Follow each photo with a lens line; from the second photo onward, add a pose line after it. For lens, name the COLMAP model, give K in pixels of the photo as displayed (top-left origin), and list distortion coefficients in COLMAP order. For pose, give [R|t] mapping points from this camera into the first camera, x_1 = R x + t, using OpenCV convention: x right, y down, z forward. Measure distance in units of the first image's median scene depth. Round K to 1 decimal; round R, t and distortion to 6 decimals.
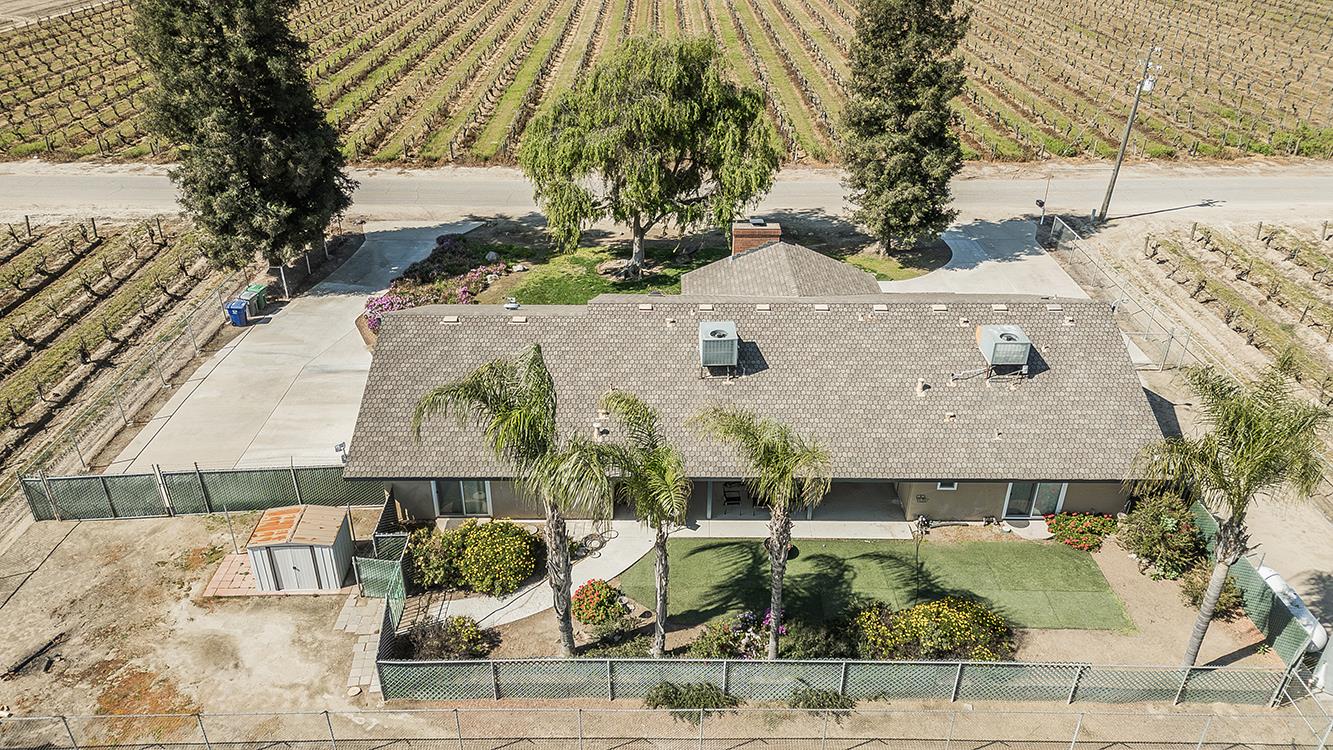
lens RADIAL K [[925.3, 0, 663.4], [0, 925.3, 381.6], [0, 0, 1]] dist [0.065615, -0.029440]
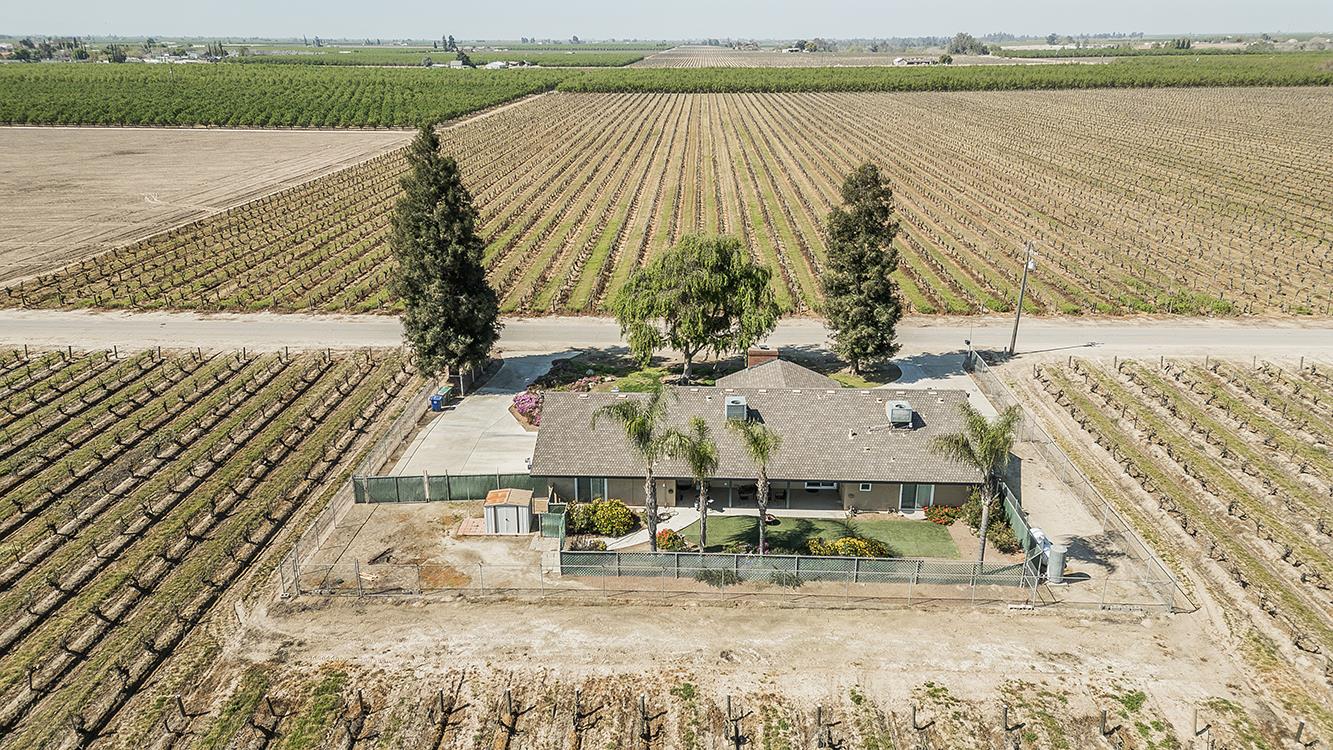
lens RADIAL K [[925.3, 0, 663.4], [0, 925.3, 381.6], [0, 0, 1]] dist [0.065615, -0.029440]
pose [[0.999070, 0.007916, -0.042387, -0.003090], [-0.014788, 0.986289, -0.164362, 0.133582], [0.040505, 0.164836, 0.985489, -0.503614]]
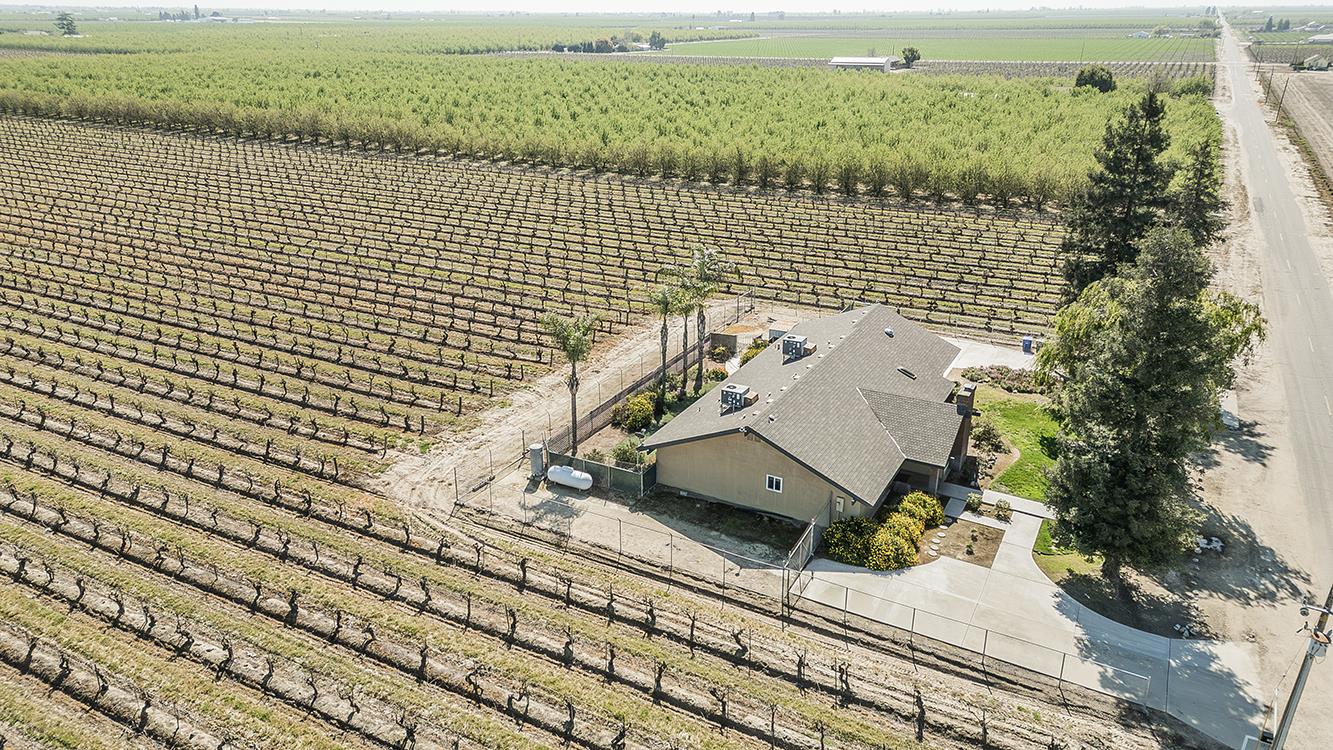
lens RADIAL K [[925.3, 0, 663.4], [0, 925.3, 381.6], [0, 0, 1]] dist [0.065615, -0.029440]
pose [[-0.482672, 0.326077, -0.812836, 1.211085], [-0.434000, 0.717082, 0.545379, -0.621928], [0.760705, 0.616009, -0.204598, 0.821339]]
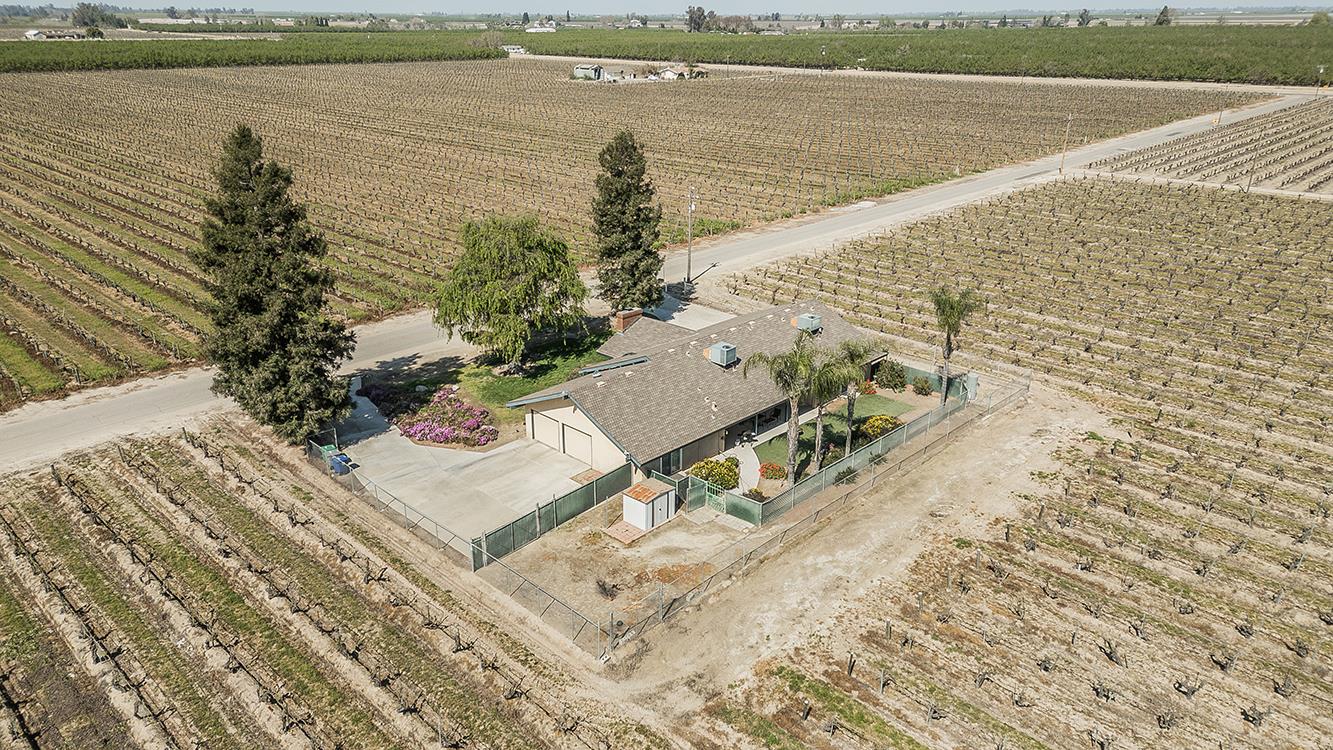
lens RADIAL K [[925.3, 0, 663.4], [0, 925.3, 381.6], [0, 0, 1]] dist [0.065615, -0.029440]
pose [[0.698563, -0.265774, 0.664360, -0.902968], [0.355424, 0.934705, 0.000202, -0.020436], [-0.621034, 0.235988, 0.747413, -0.253187]]
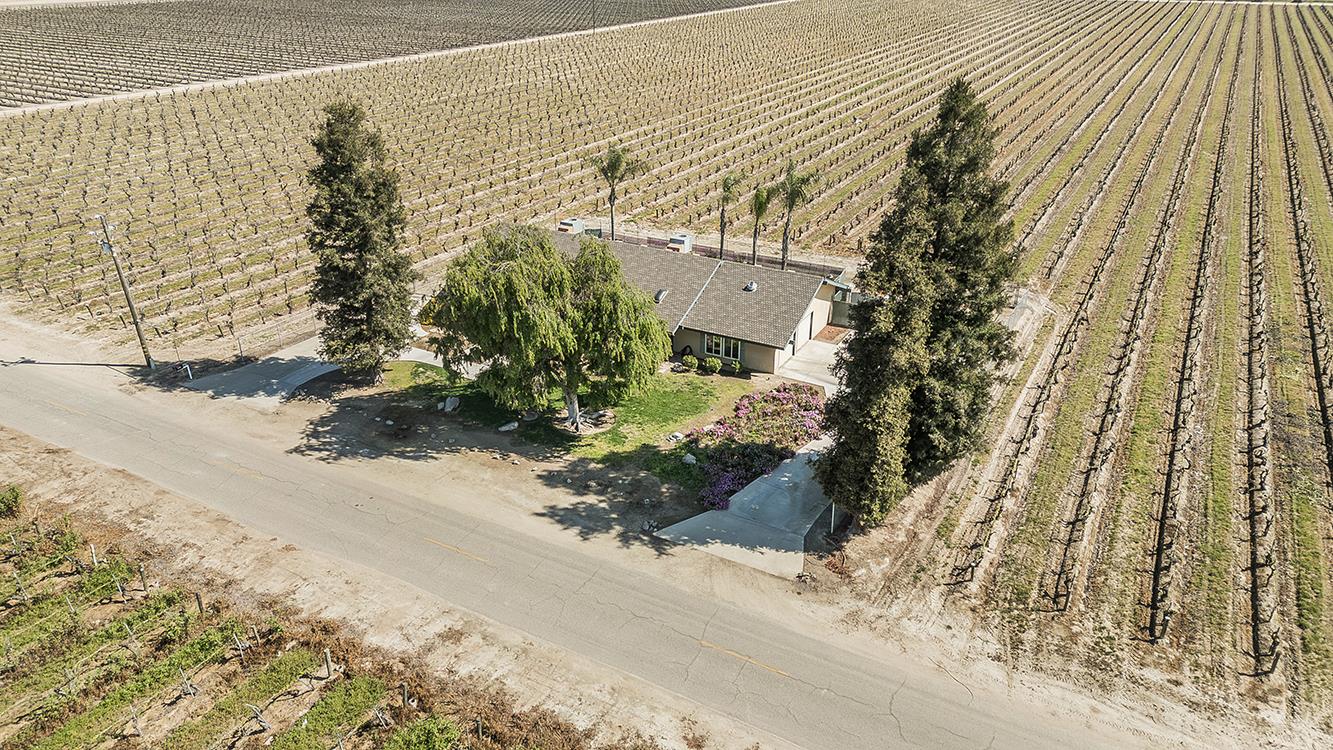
lens RADIAL K [[925.3, 0, 663.4], [0, 925.3, 381.6], [0, 0, 1]] dist [0.065615, -0.029440]
pose [[-0.874504, -0.215603, 0.434463, -0.611324], [0.236533, 0.592445, 0.770105, -1.012250], [-0.423432, 0.776225, -0.467098, 1.513401]]
